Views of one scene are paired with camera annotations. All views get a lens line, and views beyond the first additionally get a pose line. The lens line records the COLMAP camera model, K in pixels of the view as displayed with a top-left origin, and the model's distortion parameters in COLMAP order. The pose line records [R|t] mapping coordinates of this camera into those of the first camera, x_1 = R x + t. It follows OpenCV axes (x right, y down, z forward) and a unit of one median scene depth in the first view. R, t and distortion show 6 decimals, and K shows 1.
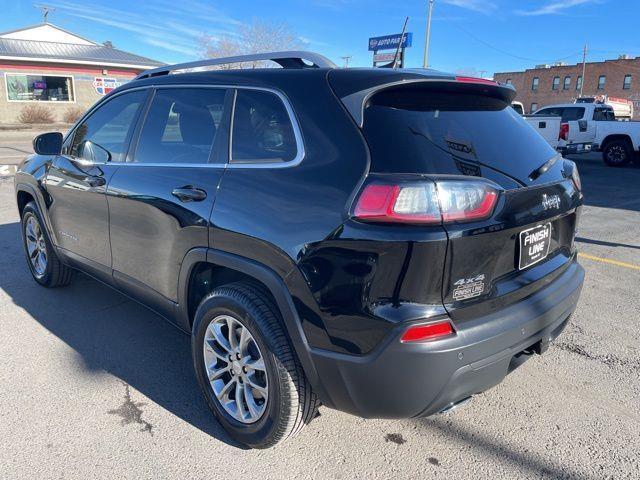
lens RADIAL K [[486.1, 0, 325.5], [0, 486.1, 242.3], [0, 0, 1]] dist [0.076606, -0.103925]
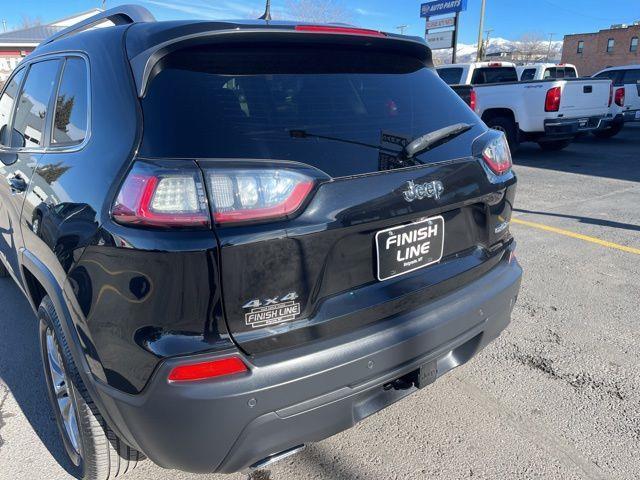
lens RADIAL K [[486.1, 0, 318.2], [0, 486.1, 244.5], [0, 0, 1]] dist [0.076606, -0.103925]
pose [[0.990991, 0.002427, -0.133906, 0.342581], [0.004288, 0.998748, 0.049835, -0.032841], [0.133859, -0.049960, 0.989740, 0.206552]]
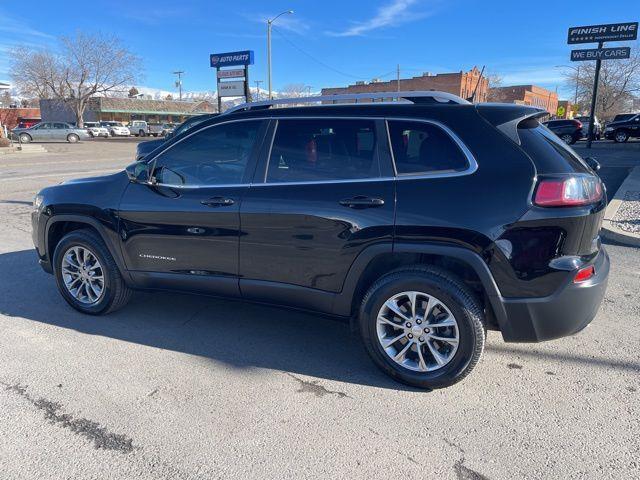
lens RADIAL K [[486.1, 0, 318.3], [0, 486.1, 234.2], [0, 0, 1]] dist [0.076606, -0.103925]
pose [[0.944085, -0.097555, 0.314938, -0.811490], [0.110219, 0.993650, -0.022608, -0.000274], [-0.310733, 0.056056, 0.948843, -0.172268]]
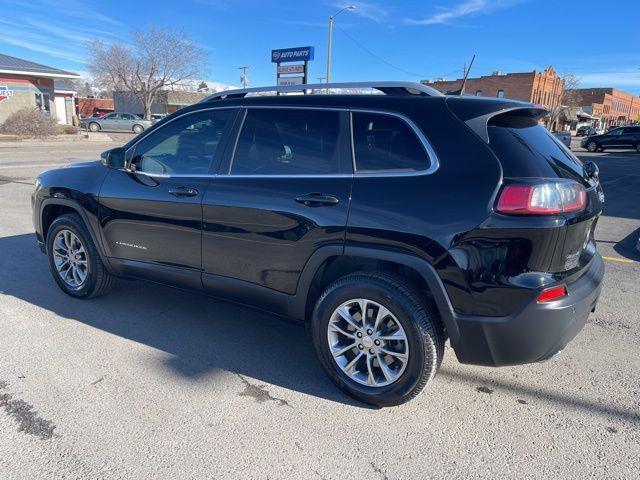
lens RADIAL K [[486.1, 0, 317.8], [0, 486.1, 240.7], [0, 0, 1]] dist [0.076606, -0.103925]
pose [[0.980223, -0.043459, 0.193065, -0.519177], [0.047566, 0.998729, -0.016688, 0.020862], [-0.192094, 0.025541, 0.981044, -0.162072]]
